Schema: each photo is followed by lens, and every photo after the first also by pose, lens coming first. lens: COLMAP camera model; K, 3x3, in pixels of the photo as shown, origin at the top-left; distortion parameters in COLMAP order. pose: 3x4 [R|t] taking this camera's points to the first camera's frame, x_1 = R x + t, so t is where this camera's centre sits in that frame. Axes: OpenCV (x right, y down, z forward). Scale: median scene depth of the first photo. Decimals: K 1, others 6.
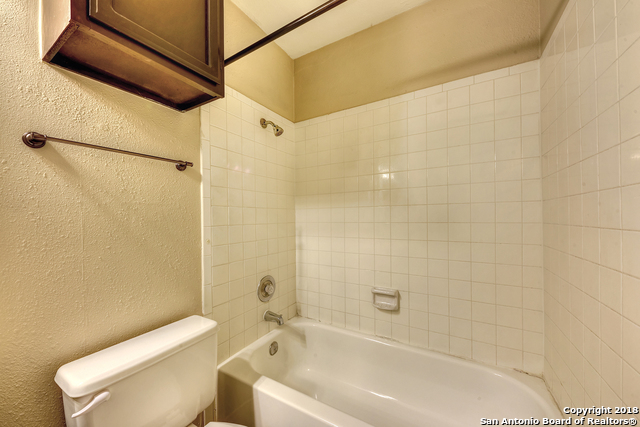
lens RADIAL K [[235.1, 0, 321.4], [0, 235.1, 214.4], [0, 0, 1]] dist [0.000286, -0.000094]
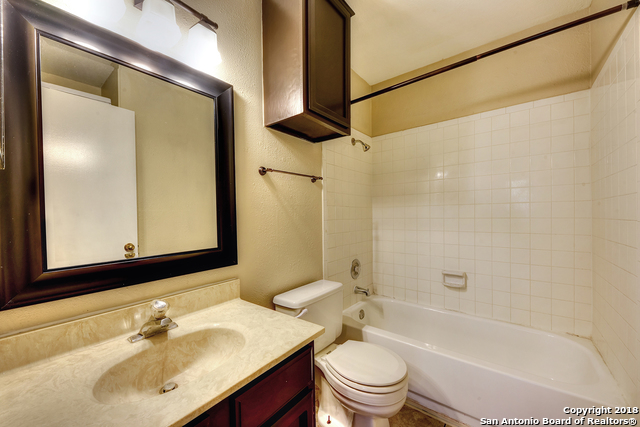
lens RADIAL K [[249.0, 0, 319.6], [0, 249.0, 214.1], [0, 0, 1]] dist [-0.000068, -0.000055]
pose [[0.989228, -0.000543, -0.146384, -0.254402], [0.001862, 0.999959, 0.008871, 0.000134], [0.146373, -0.009048, 0.989188, -0.433563]]
